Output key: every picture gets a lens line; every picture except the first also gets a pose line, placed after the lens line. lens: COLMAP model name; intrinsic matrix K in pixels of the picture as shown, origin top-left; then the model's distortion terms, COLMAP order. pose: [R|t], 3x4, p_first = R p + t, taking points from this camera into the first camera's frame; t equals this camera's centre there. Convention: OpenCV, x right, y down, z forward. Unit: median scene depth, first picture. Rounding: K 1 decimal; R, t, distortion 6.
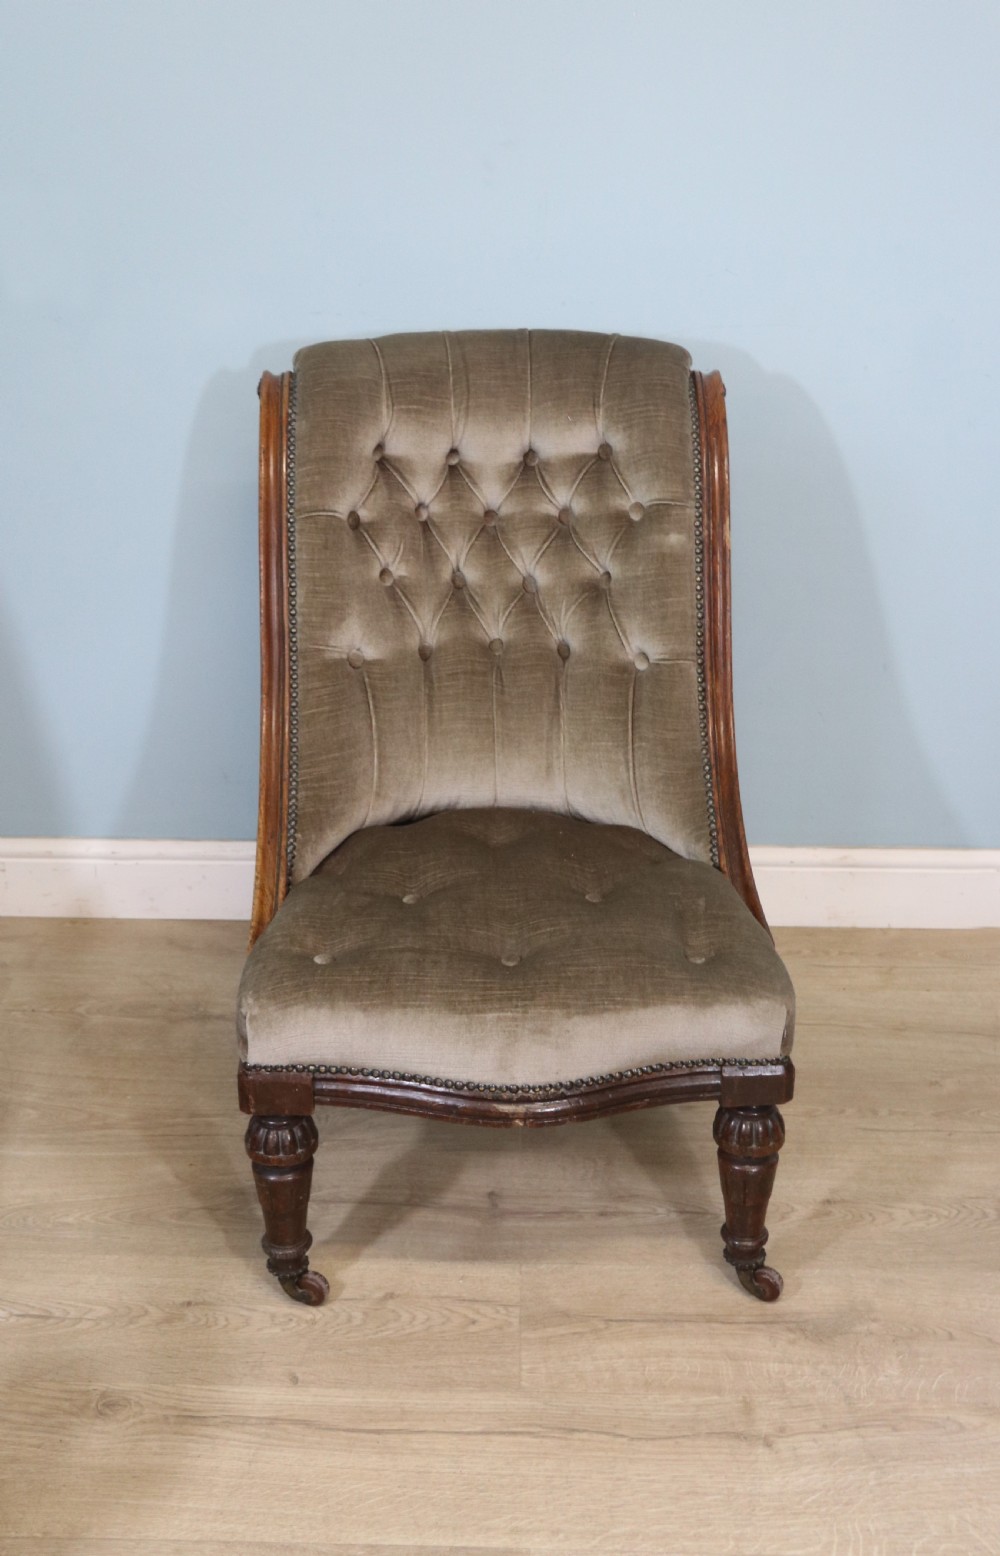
lens RADIAL K [[1827.3, 0, 457.7], [0, 1827.3, 784.7], [0, 0, 1]] dist [0.024183, 0.000000]
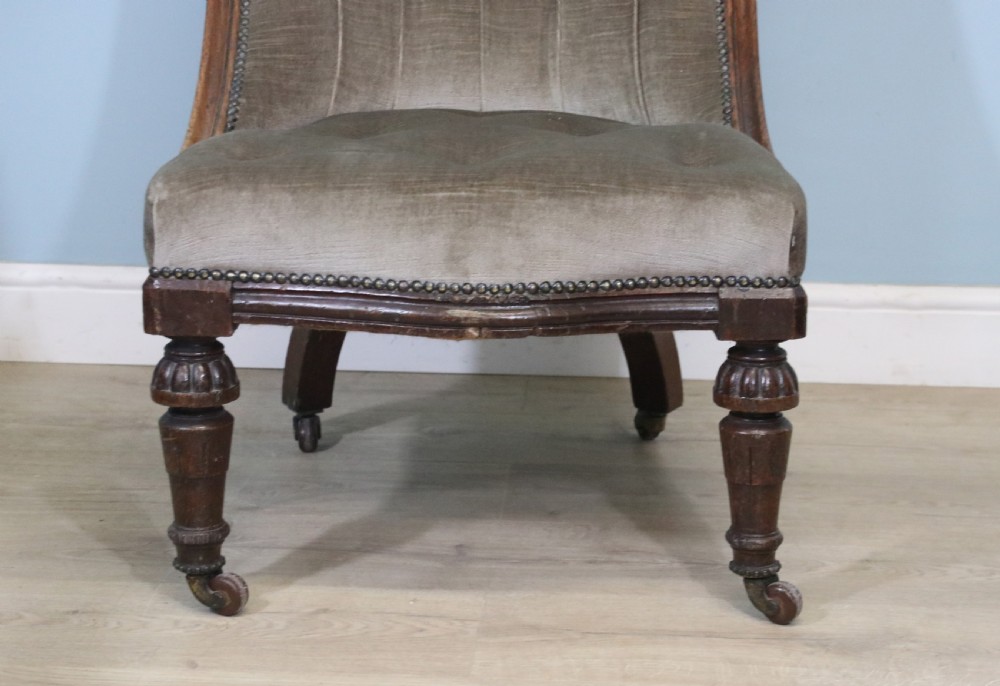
lens RADIAL K [[2105.6, 0, 517.5], [0, 2105.6, 347.7], [0, 0, 1]] dist [0.190621, 0.000000]
pose [[0.999616, 0.020474, -0.018682, 0.066441], [-0.023493, 0.983538, -0.179167, 0.335486], [0.014706, 0.179537, 0.983641, 0.047577]]
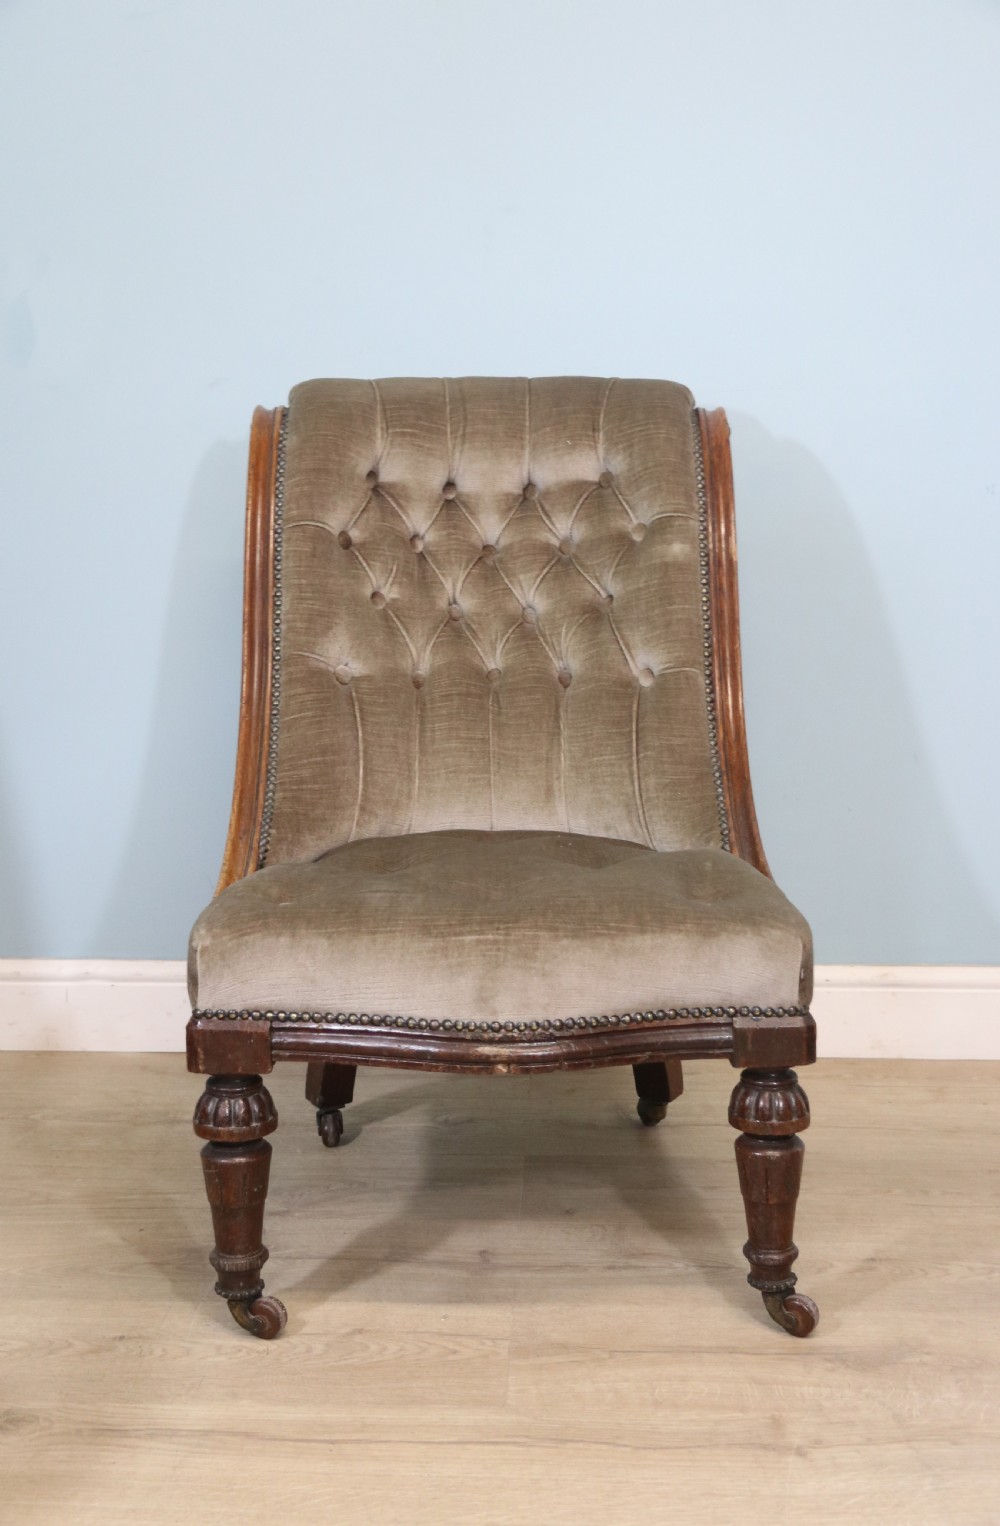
lens RADIAL K [[1889.5, 0, 495.2], [0, 1889.5, 793.2], [0, 0, 1]] dist [0.081894, 0.000000]
pose [[0.999948, 0.000045, -0.010230, 0.036405], [-0.002633, 0.967449, -0.253053, 0.264379], [0.009886, 0.253067, 0.967398, 0.079502]]
